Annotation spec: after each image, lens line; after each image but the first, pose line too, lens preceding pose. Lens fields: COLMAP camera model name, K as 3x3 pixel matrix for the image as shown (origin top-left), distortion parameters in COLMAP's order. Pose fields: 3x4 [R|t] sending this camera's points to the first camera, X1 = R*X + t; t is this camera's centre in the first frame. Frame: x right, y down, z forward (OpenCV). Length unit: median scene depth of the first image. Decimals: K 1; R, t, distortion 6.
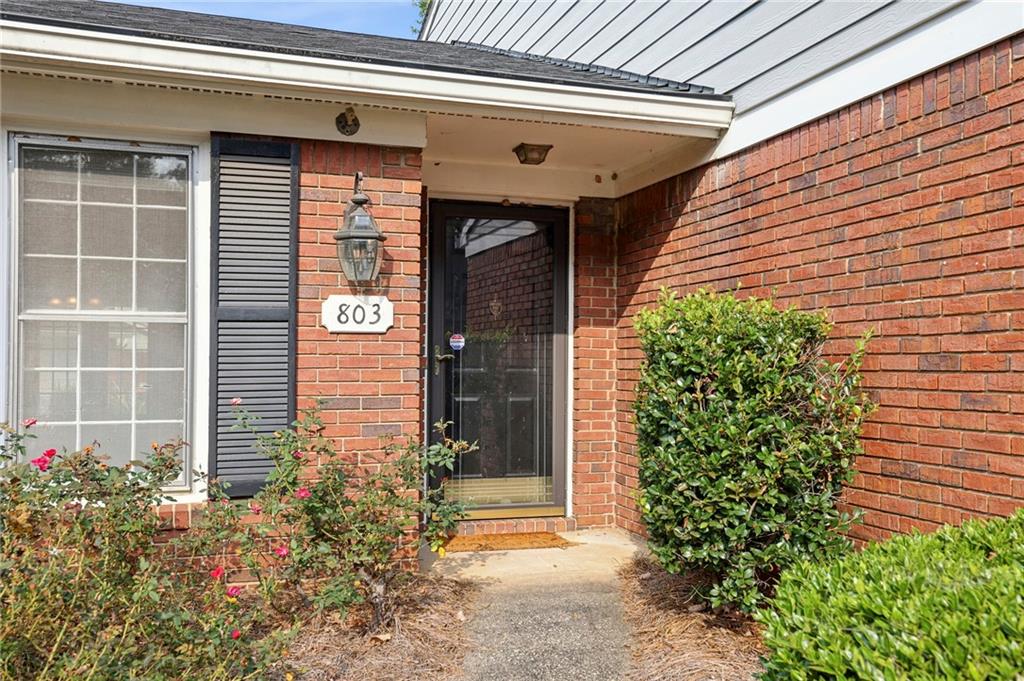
lens RADIAL K [[922.7, 0, 512.0], [0, 922.7, 340.5], [0, 0, 1]] dist [0.000318, 0.000870]
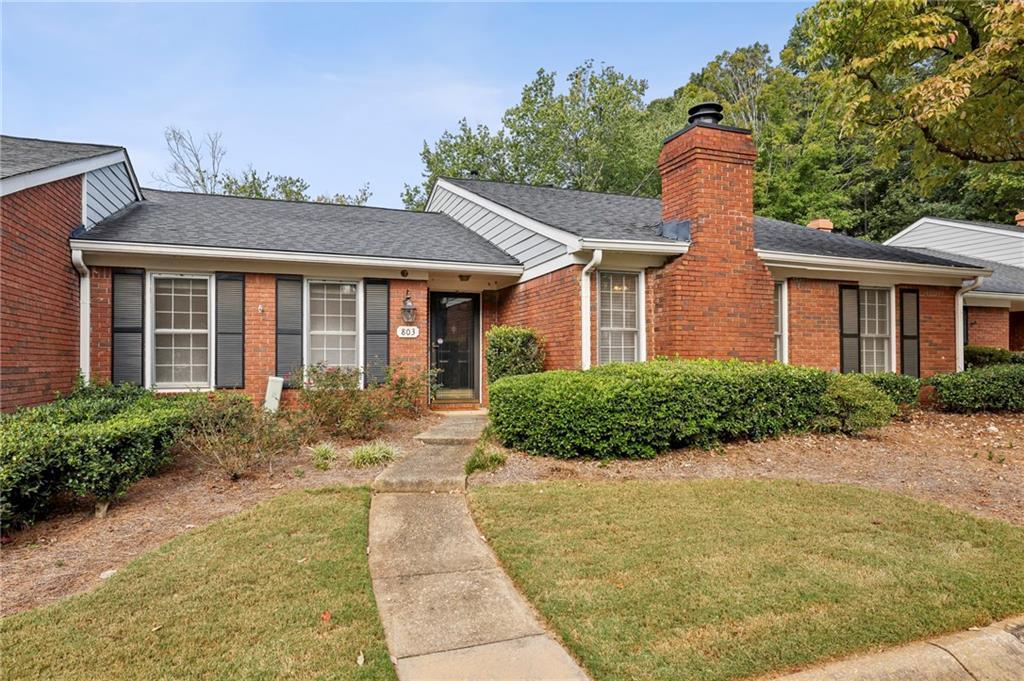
lens RADIAL K [[626.7, 0, 512.0], [0, 626.7, 340.5], [0, 0, 1]] dist [0.002913, 0.001473]
pose [[0.999524, -0.003628, 0.030650, 0.133878], [0.003916, 0.999949, -0.009316, 0.023998], [-0.030615, 0.009431, 0.999487, -1.229831]]
